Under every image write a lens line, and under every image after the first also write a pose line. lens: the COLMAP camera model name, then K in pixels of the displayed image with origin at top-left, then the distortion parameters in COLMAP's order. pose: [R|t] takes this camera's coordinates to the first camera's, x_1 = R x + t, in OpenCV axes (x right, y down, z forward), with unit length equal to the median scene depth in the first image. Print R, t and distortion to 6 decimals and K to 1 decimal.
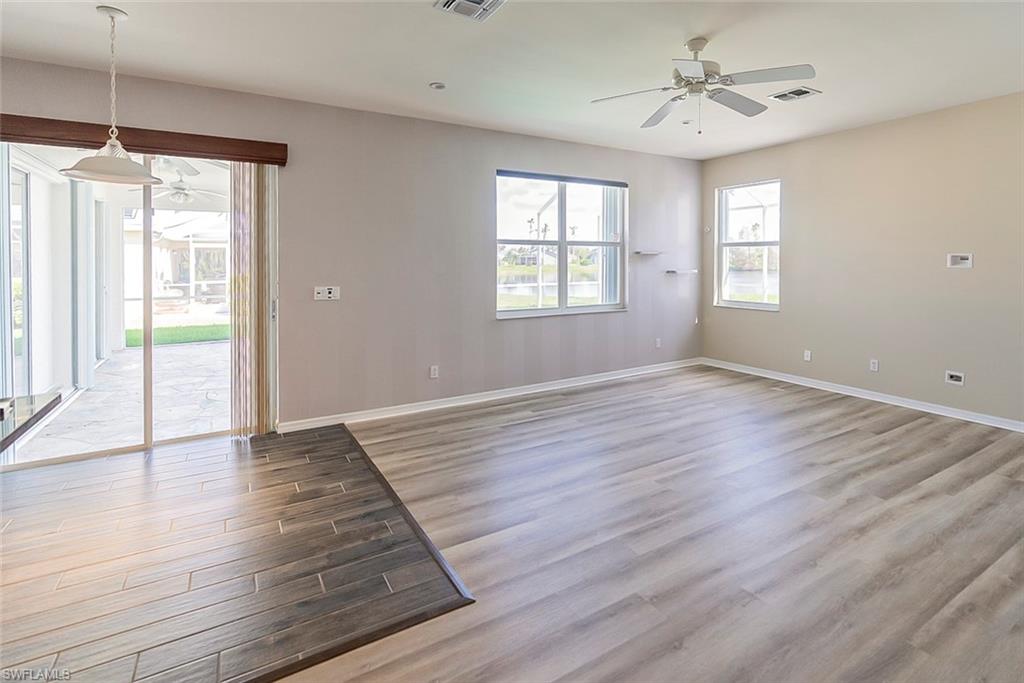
lens RADIAL K [[468.0, 0, 486.4], [0, 468.0, 265.5], [0, 0, 1]] dist [-0.000381, -0.001375]
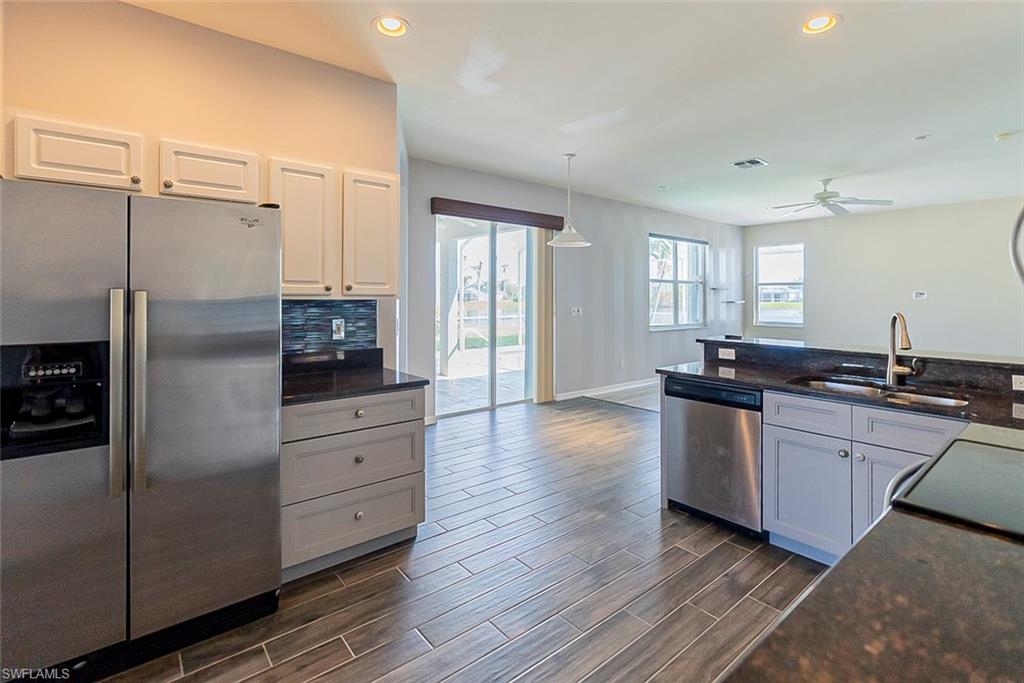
lens RADIAL K [[468.0, 0, 483.2], [0, 468.0, 293.3], [0, 0, 1]] dist [-0.000381, -0.001375]
pose [[0.987559, 0.010848, 0.156877, -0.669686], [-0.008019, 0.999794, -0.018658, 0.021487], [-0.157047, 0.017168, 0.987442, -0.368961]]
